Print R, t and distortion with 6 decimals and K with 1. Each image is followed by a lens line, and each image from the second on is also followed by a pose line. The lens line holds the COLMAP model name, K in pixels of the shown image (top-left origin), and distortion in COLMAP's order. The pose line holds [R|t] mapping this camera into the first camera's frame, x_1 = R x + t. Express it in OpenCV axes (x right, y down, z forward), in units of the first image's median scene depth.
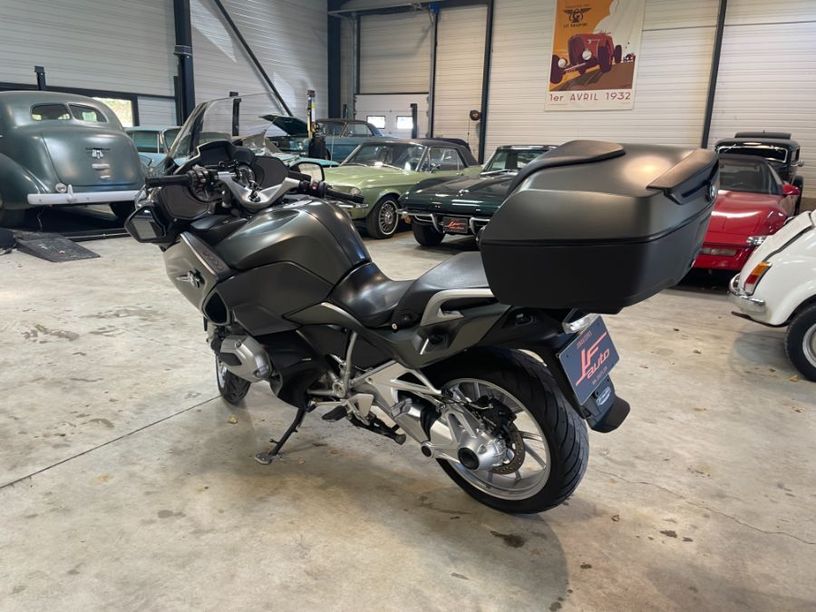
lens RADIAL K [[619.8, 0, 398.2], [0, 619.8, 298.7], [0, 0, 1]] dist [0.095385, -0.123428]
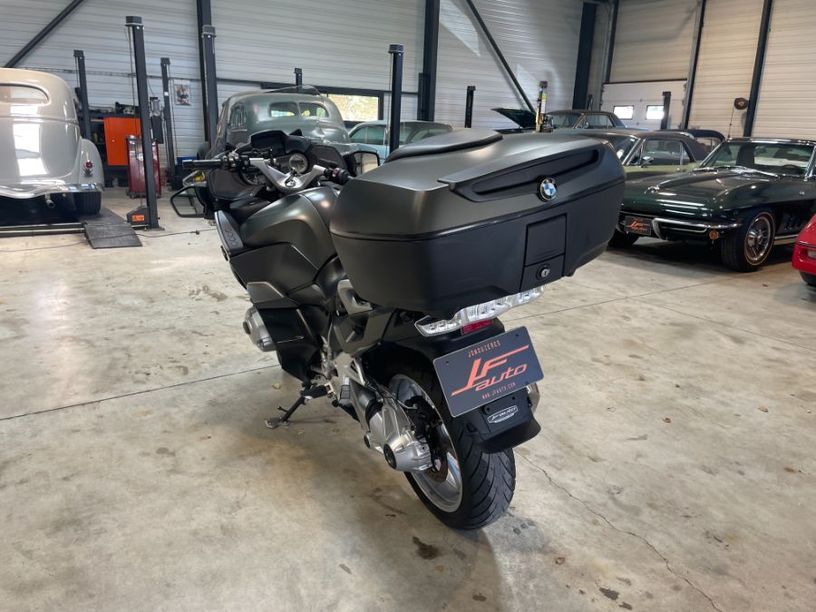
lens RADIAL K [[619.8, 0, 397.7], [0, 619.8, 294.6], [0, 0, 1]] dist [0.095385, -0.123428]
pose [[0.914828, 0.106037, -0.389674, 0.293923], [-0.104337, 0.994213, 0.025592, -0.012775], [0.390133, 0.017245, 0.920597, 0.063830]]
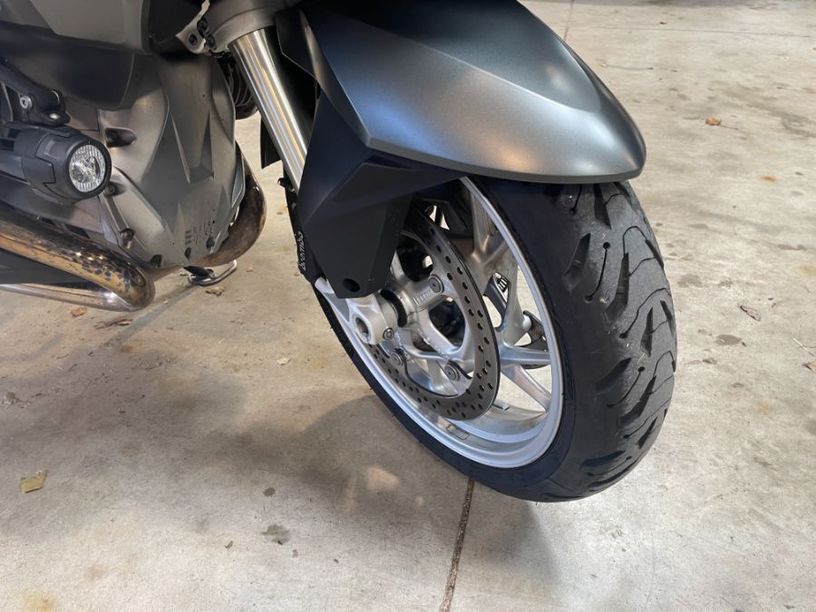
lens RADIAL K [[619.8, 0, 404.6], [0, 619.8, 299.0], [0, 0, 1]] dist [0.095385, -0.123428]
pose [[-0.950092, 0.182561, -0.252976, -0.172134], [-0.070988, 0.663115, 0.745144, -0.107520], [0.303787, 0.725913, -0.617060, 1.077314]]
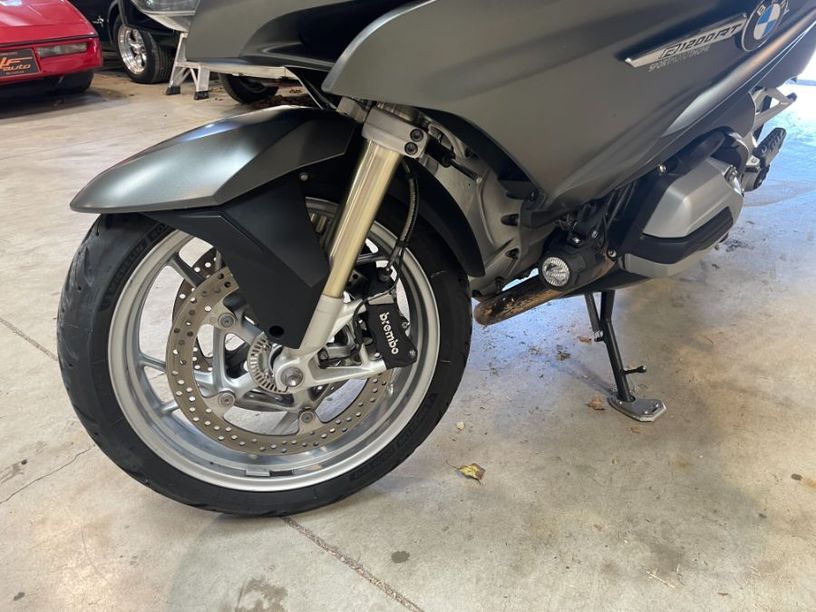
lens RADIAL K [[619.8, 0, 397.9], [0, 619.8, 293.0], [0, 0, 1]] dist [0.095385, -0.123428]
pose [[0.106517, -0.464256, 0.879273, -0.481558], [0.261385, 0.866275, 0.425728, -0.065013], [-0.959339, 0.184482, 0.213623, 0.816699]]
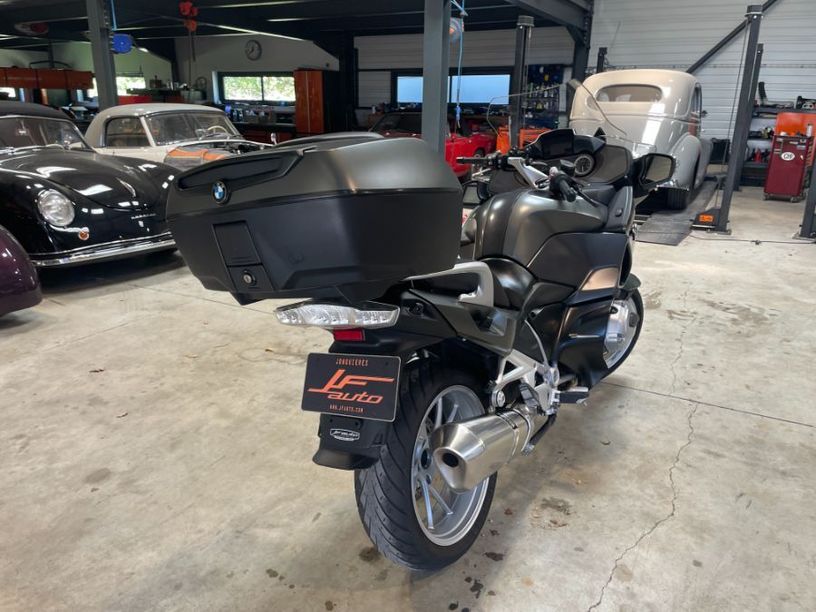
lens RADIAL K [[619.8, 0, 400.7], [0, 619.8, 306.2], [0, 0, 1]] dist [0.095385, -0.123428]
pose [[0.073503, 0.282613, -0.956414, 0.618490], [-0.253684, 0.932761, 0.256128, -0.137621], [0.964491, 0.223800, 0.140255, 0.516458]]
